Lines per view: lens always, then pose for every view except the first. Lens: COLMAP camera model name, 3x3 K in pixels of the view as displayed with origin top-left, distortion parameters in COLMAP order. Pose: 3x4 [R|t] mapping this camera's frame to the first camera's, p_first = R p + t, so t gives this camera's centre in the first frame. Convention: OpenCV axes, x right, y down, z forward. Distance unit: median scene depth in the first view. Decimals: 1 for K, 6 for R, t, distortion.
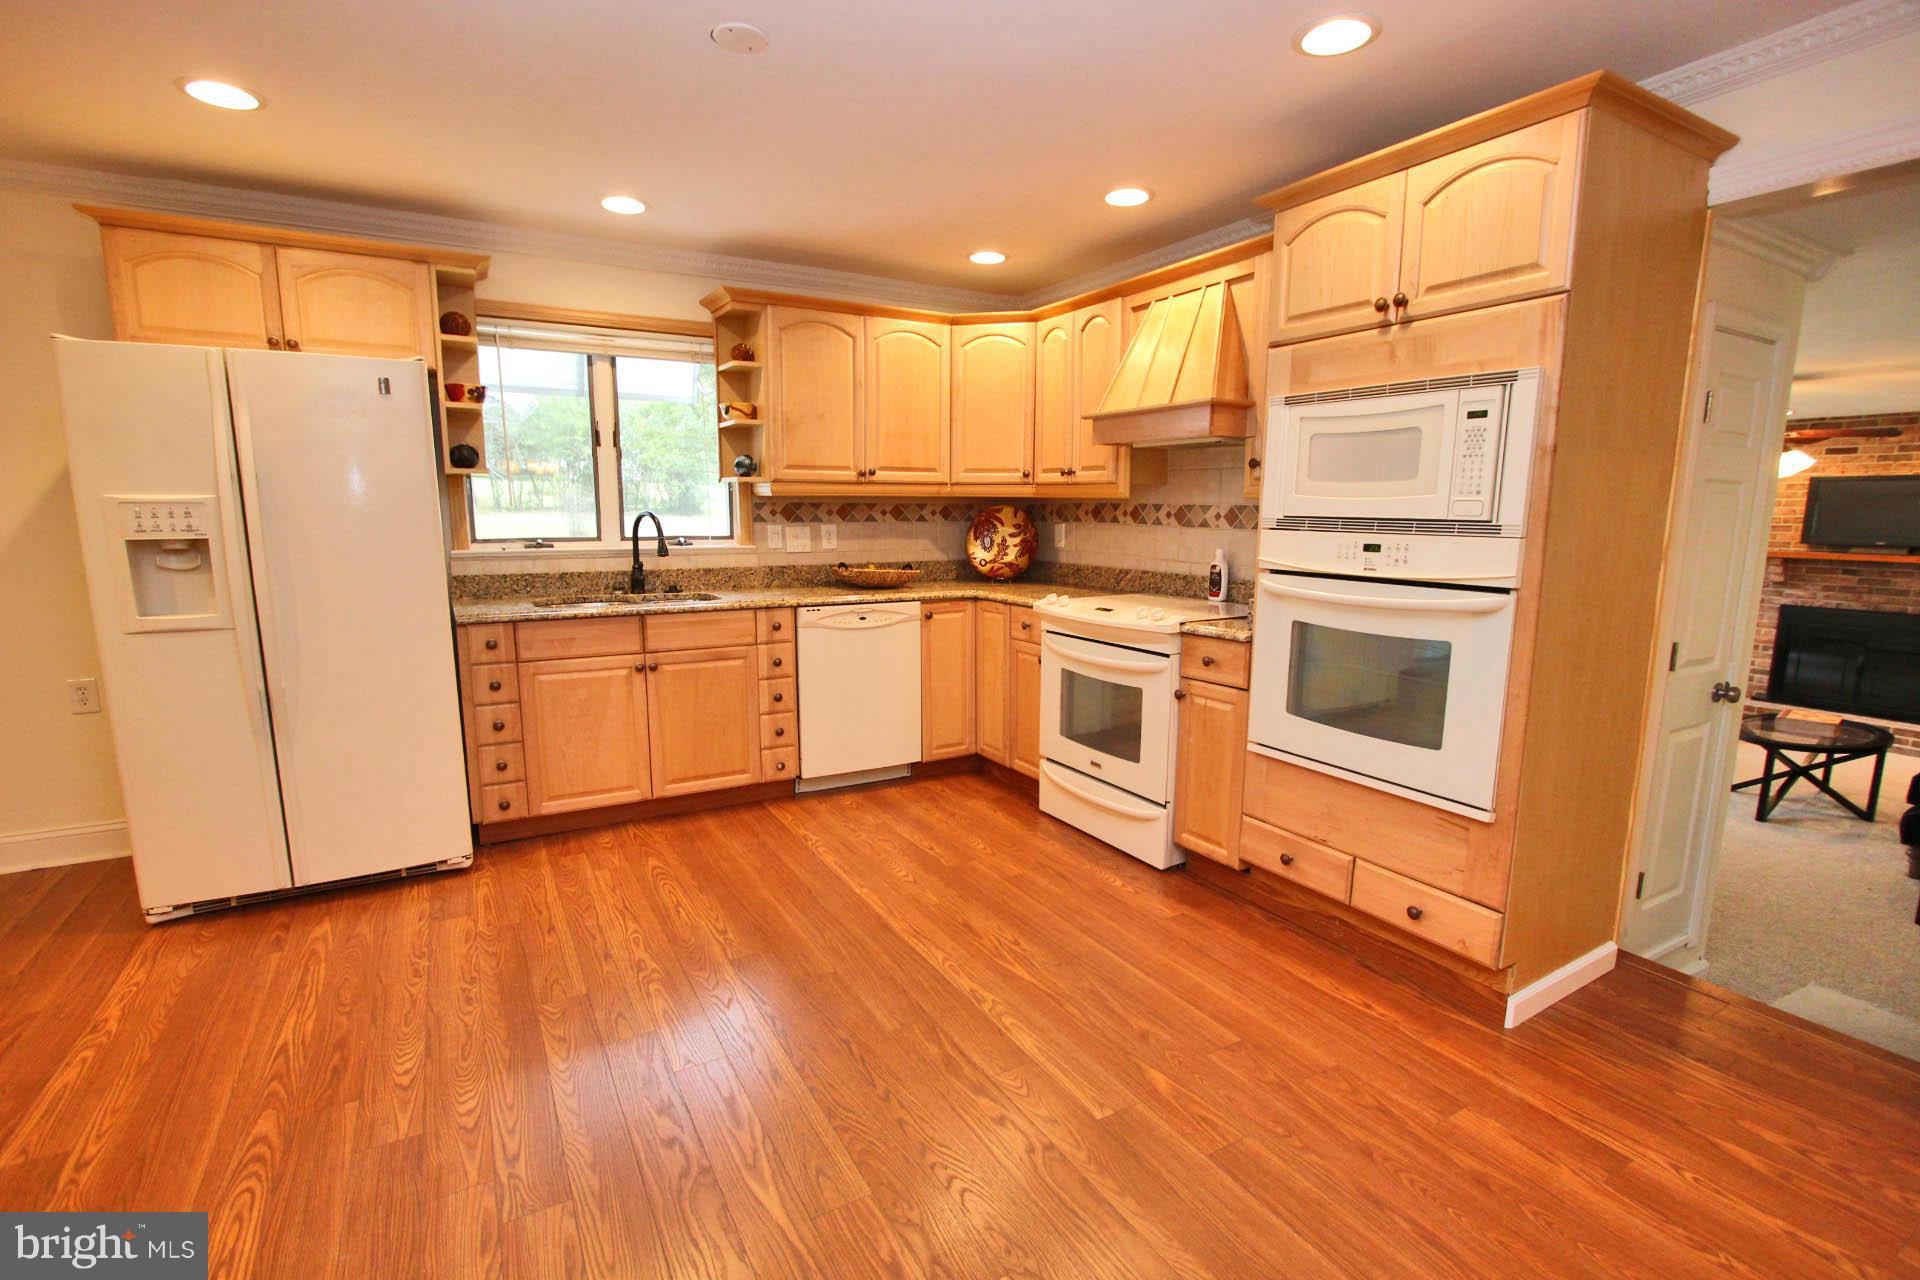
lens RADIAL K [[881.6, 0, 954.9], [0, 881.6, 646.8], [0, 0, 1]] dist [-0.011004, 0.000359]
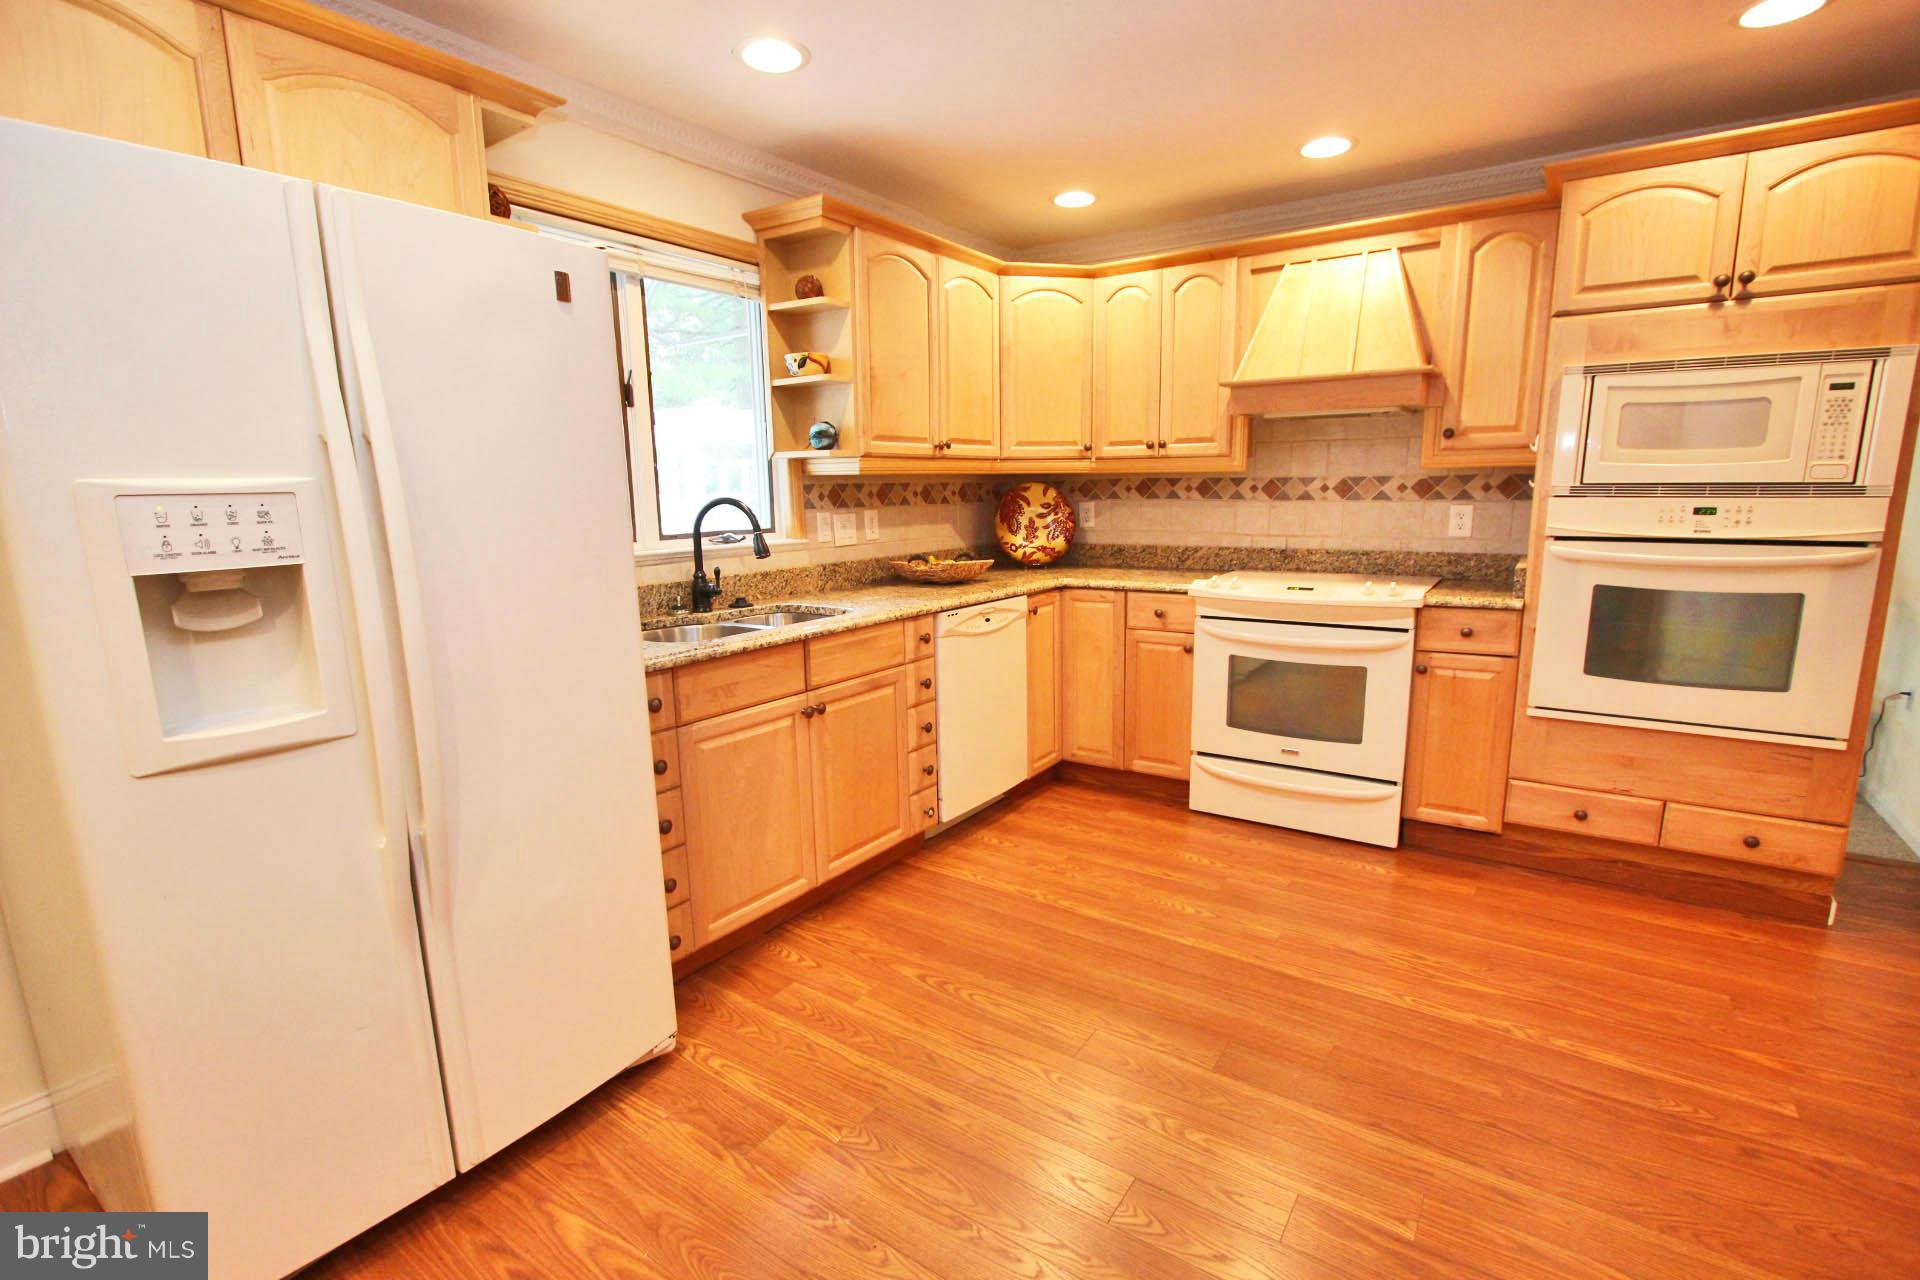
lens RADIAL K [[881.6, 0, 954.5], [0, 881.6, 648.7], [0, 0, 1]] dist [-0.011004, 0.000359]
pose [[0.901570, -0.096744, 0.421678, -0.556084], [0.087691, 0.995309, 0.040864, -0.048045], [-0.423653, 0.000136, 0.905824, 0.293176]]
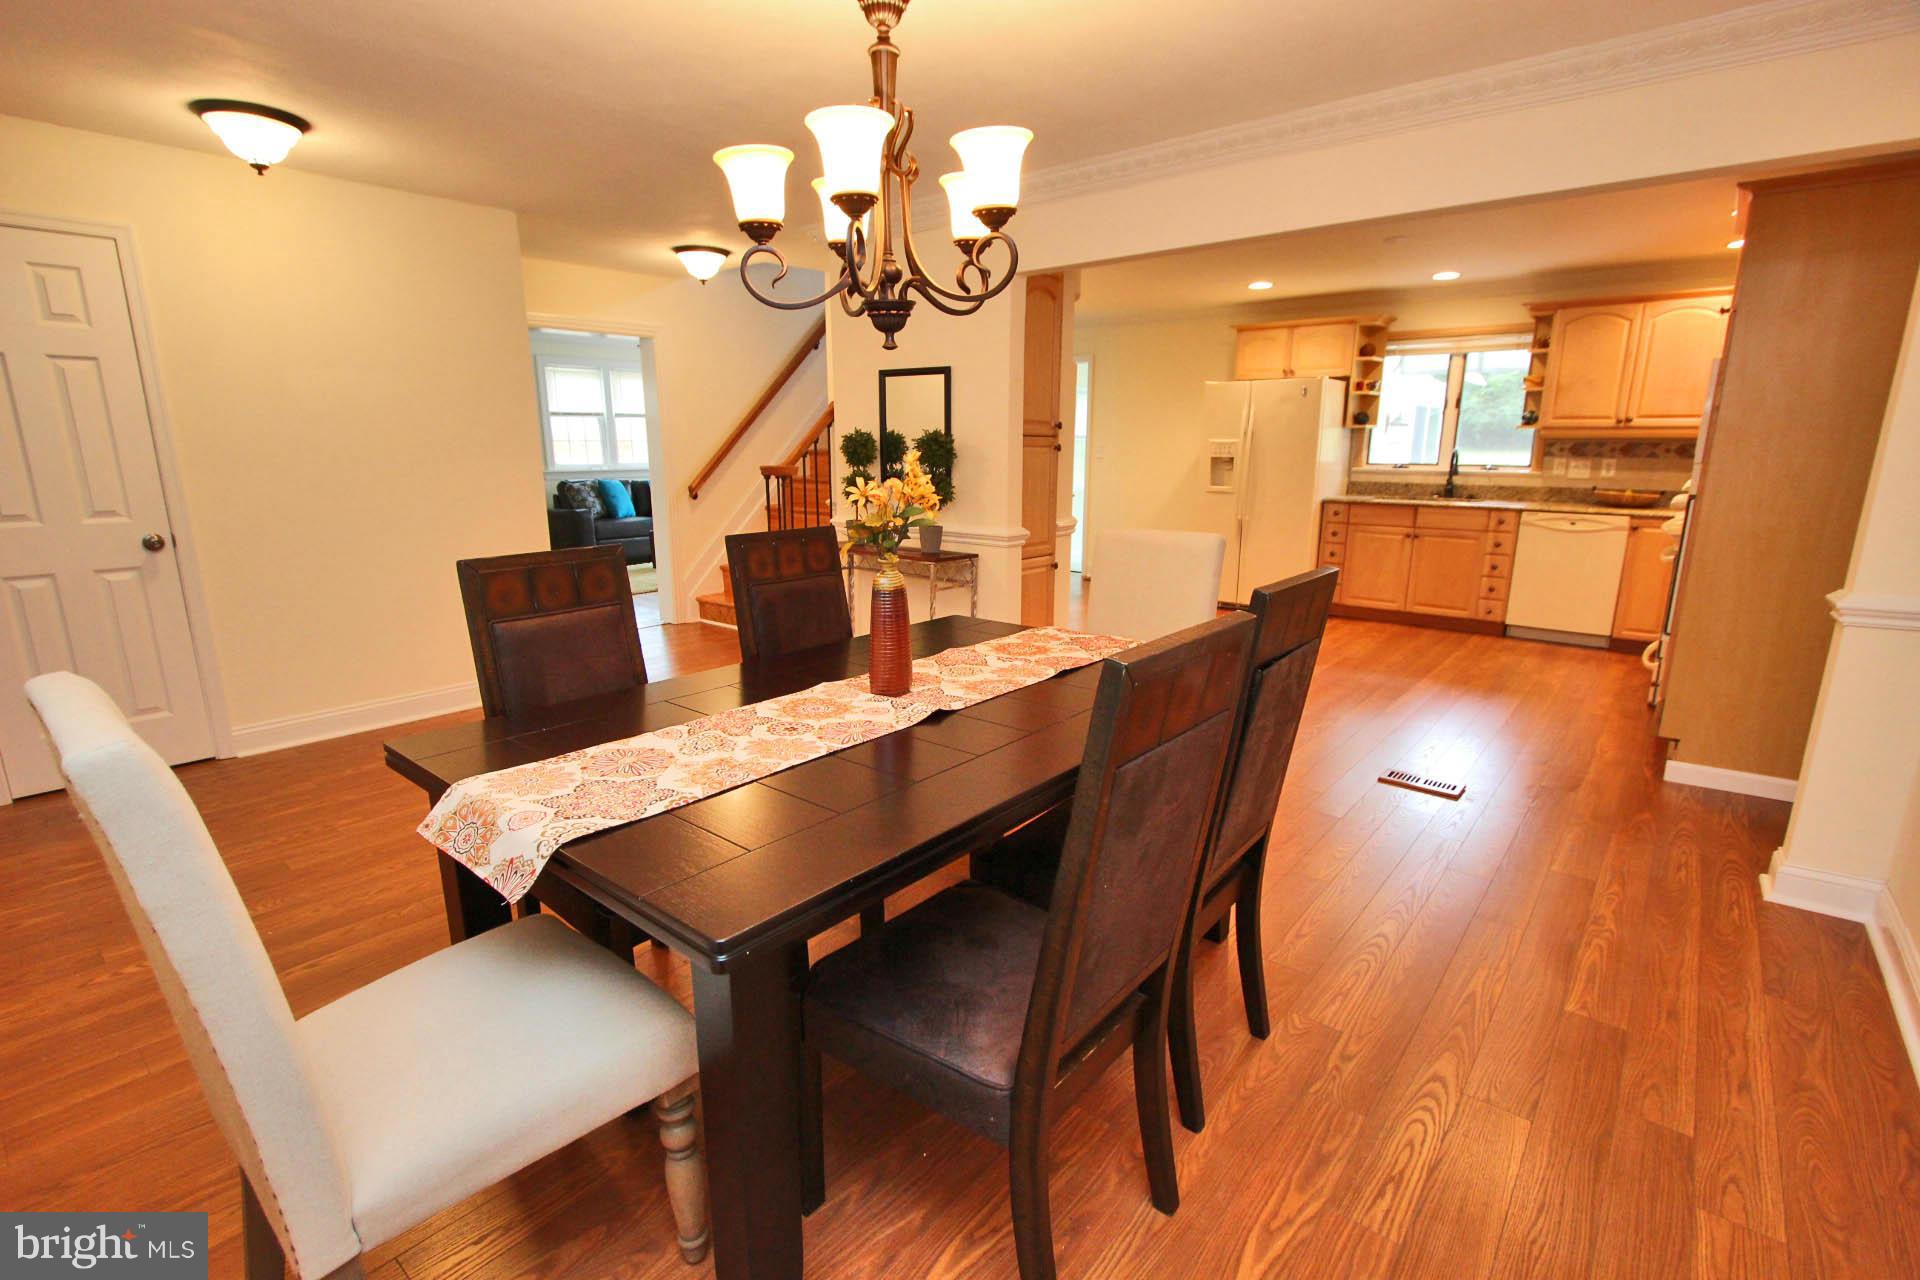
lens RADIAL K [[881.6, 0, 964.0], [0, 881.6, 647.1], [0, 0, 1]] dist [-0.011004, 0.000359]
pose [[0.346251, 0.207475, -0.914912, 1.031190], [-0.148054, 0.975102, 0.165093, 0.085359], [0.926385, 0.078293, 0.368348, -0.494079]]
